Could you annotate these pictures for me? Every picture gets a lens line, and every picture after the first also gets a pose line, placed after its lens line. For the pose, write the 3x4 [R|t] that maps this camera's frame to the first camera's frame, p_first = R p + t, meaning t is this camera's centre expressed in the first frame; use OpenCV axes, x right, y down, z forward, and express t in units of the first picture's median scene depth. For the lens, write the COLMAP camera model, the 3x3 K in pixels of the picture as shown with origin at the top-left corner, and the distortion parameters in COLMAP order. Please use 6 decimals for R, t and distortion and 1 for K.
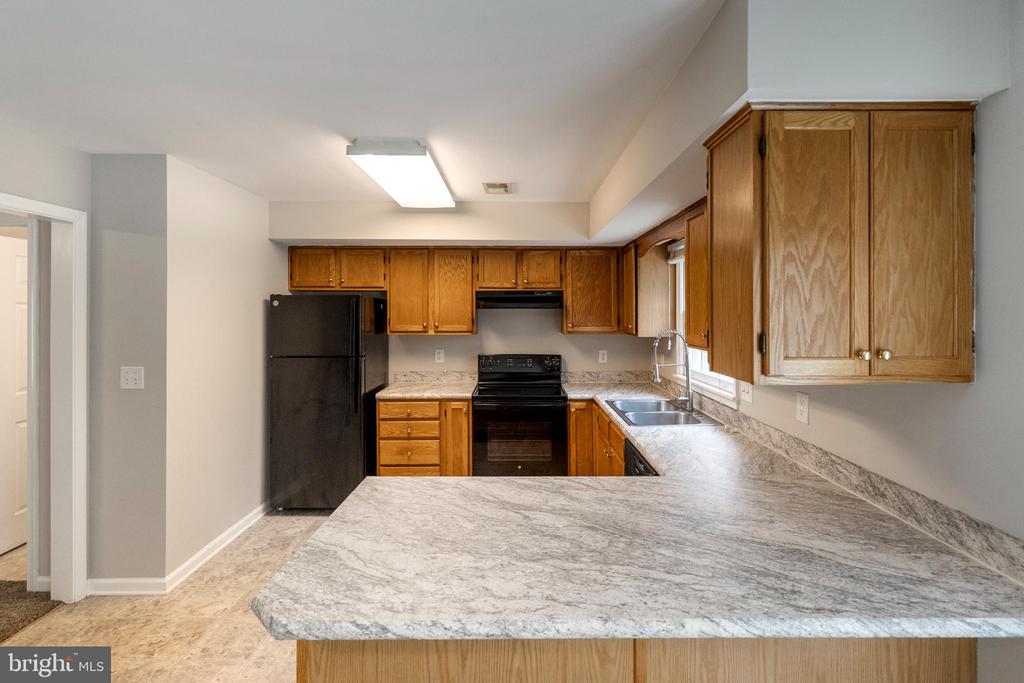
lens RADIAL K [[489.9, 0, 514.6], [0, 489.9, 318.6], [0, 0, 1]] dist [0.000133, 0.000889]
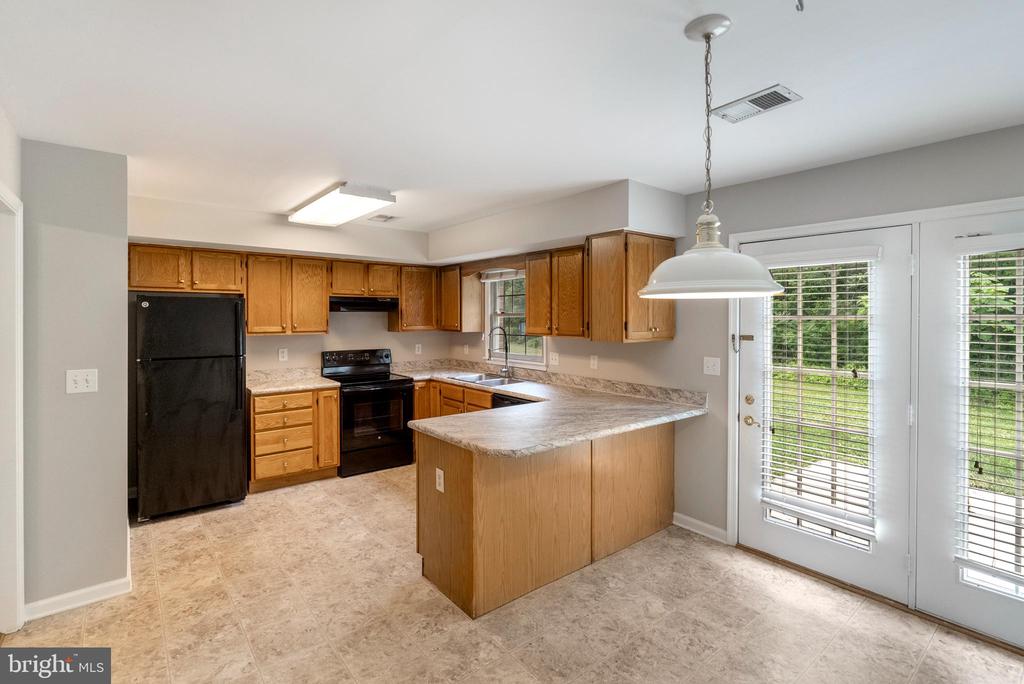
lens RADIAL K [[489.9, 0, 514.6], [0, 489.9, 319.1], [0, 0, 1]] dist [0.000133, 0.000889]
pose [[0.780130, -0.002570, 0.625612, -0.501689], [0.007434, 0.999959, -0.005162, 0.007796], [-0.625573, 0.008678, 0.780117, -0.198929]]
